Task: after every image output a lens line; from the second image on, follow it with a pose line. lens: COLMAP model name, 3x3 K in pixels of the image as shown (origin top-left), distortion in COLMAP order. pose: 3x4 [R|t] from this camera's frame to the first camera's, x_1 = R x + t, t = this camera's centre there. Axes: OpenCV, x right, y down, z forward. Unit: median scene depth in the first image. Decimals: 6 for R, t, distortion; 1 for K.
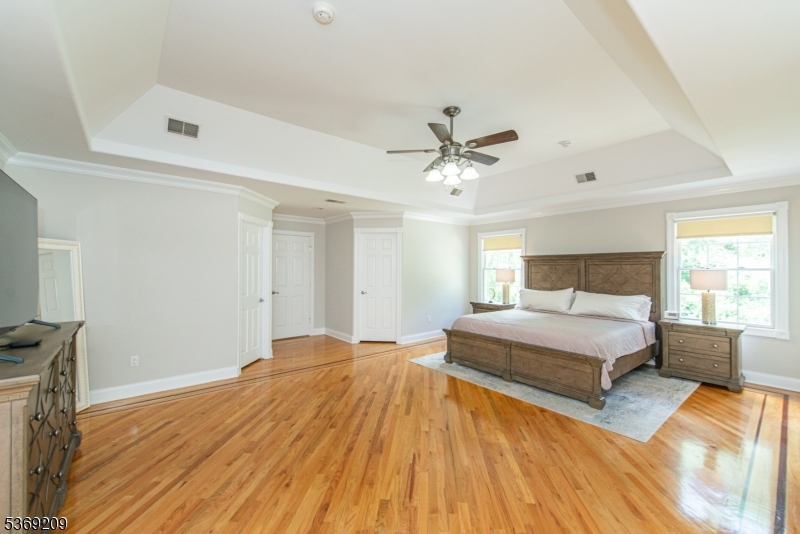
lens RADIAL K [[319.8, 0, 400.0], [0, 319.8, 267.0], [0, 0, 1]] dist [0.012786, 0.000009]
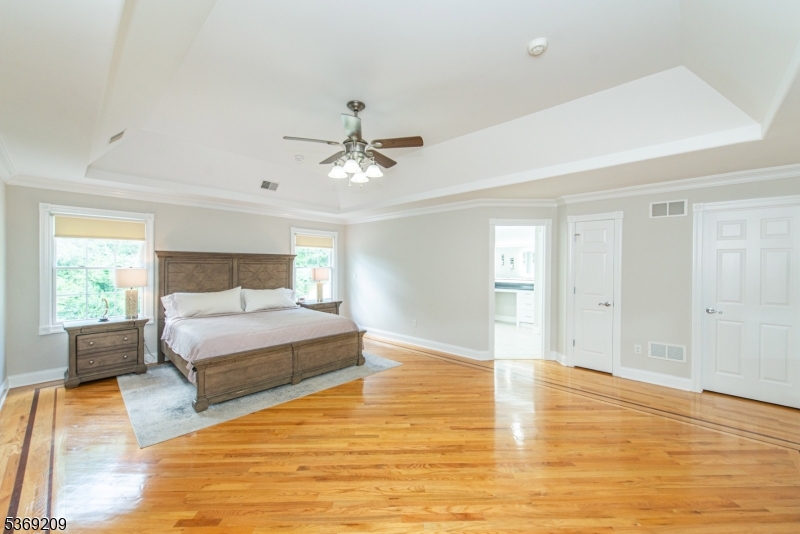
lens RADIAL K [[317.6, 0, 395.3], [0, 317.6, 266.8], [0, 0, 1]] dist [0.001812, -0.000019]
pose [[-0.116137, 0.000289, 0.993233, -0.560817], [-0.003399, 0.999994, -0.000688, 0.002367], [-0.993227, -0.003456, -0.116136, 0.704593]]
